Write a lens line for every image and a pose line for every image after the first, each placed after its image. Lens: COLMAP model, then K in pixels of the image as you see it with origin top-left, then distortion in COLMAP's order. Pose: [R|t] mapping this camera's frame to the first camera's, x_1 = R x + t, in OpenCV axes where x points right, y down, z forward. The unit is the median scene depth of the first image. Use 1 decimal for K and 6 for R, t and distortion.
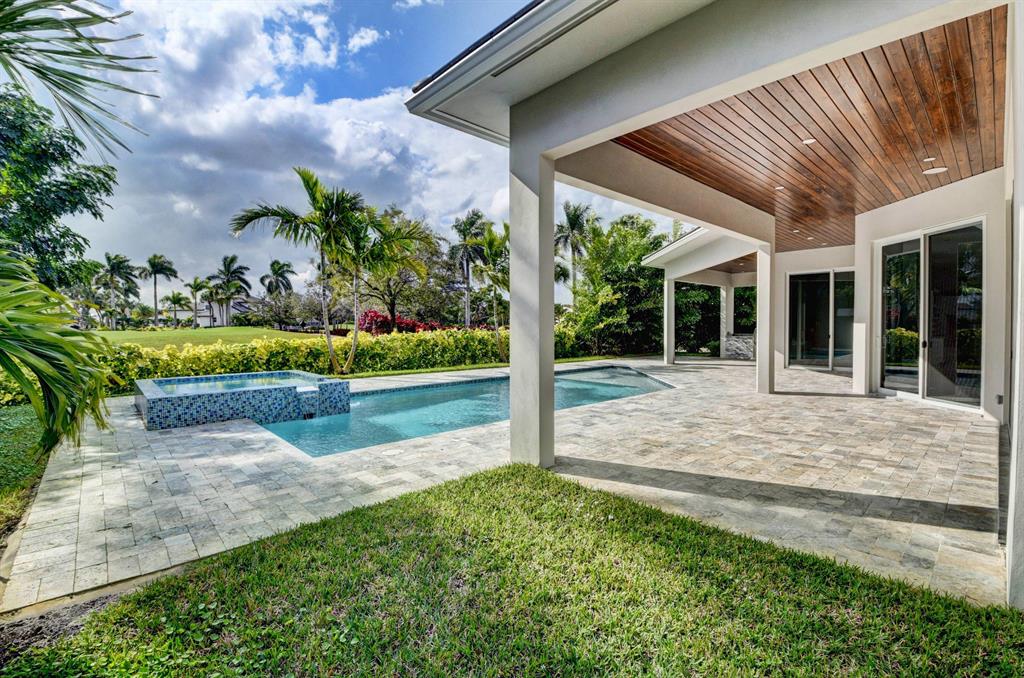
lens RADIAL K [[456.6, 0, 507.0], [0, 456.6, 334.9], [0, 0, 1]] dist [-0.009681, -0.007853]
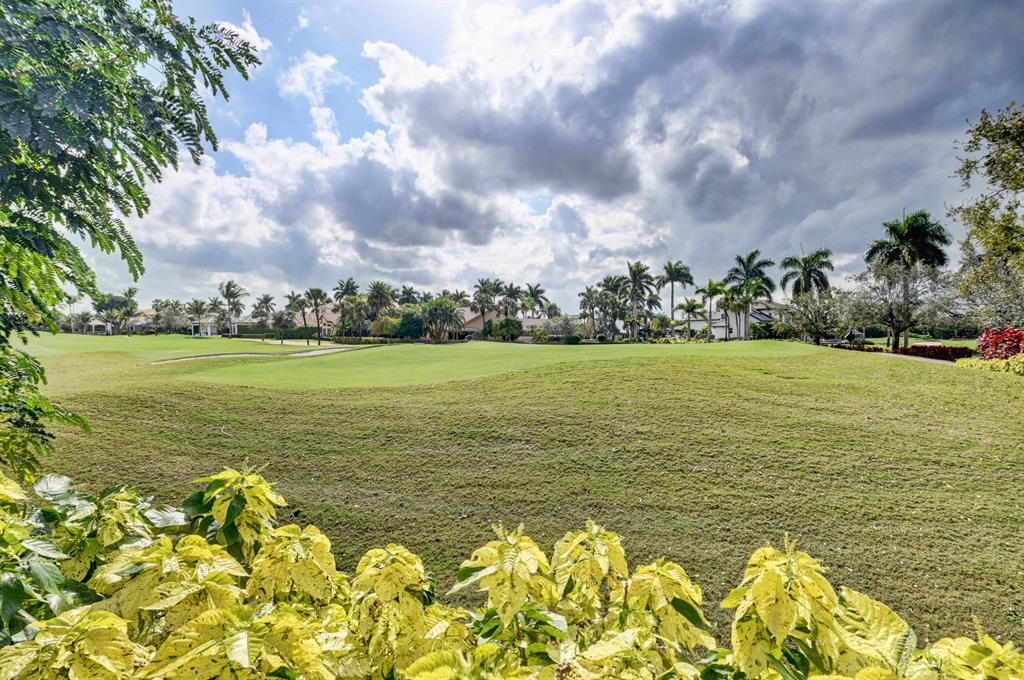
lens RADIAL K [[536.5, 0, 506.9], [0, 536.5, 341.0], [0, 0, 1]] dist [-0.001661, -0.001058]
pose [[0.567431, 0.015161, -0.823282, -0.372598], [-0.027662, 0.999617, -0.000657, -0.015510], [0.822956, 0.023146, 0.567633, 0.595100]]
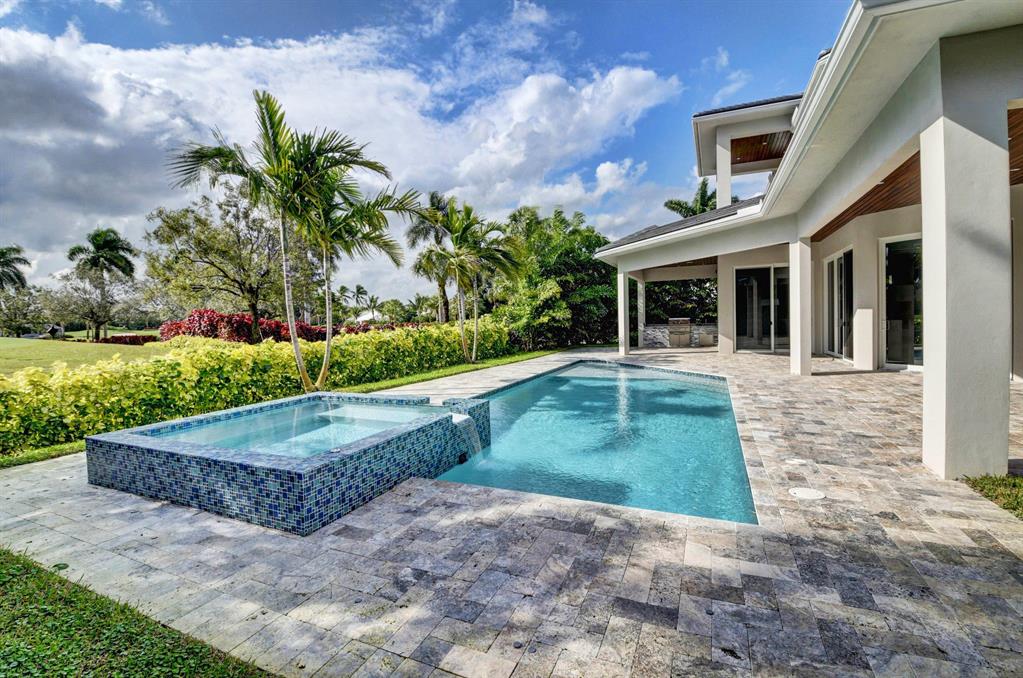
lens RADIAL K [[456.1, 0, 506.5], [0, 456.1, 329.2], [0, 0, 1]] dist [-0.009681, -0.007853]
pose [[0.918123, -0.032604, 0.394953, -0.252202], [0.035582, 0.999367, -0.000214, -0.003073], [-0.394696, 0.014249, 0.918701, 0.143371]]
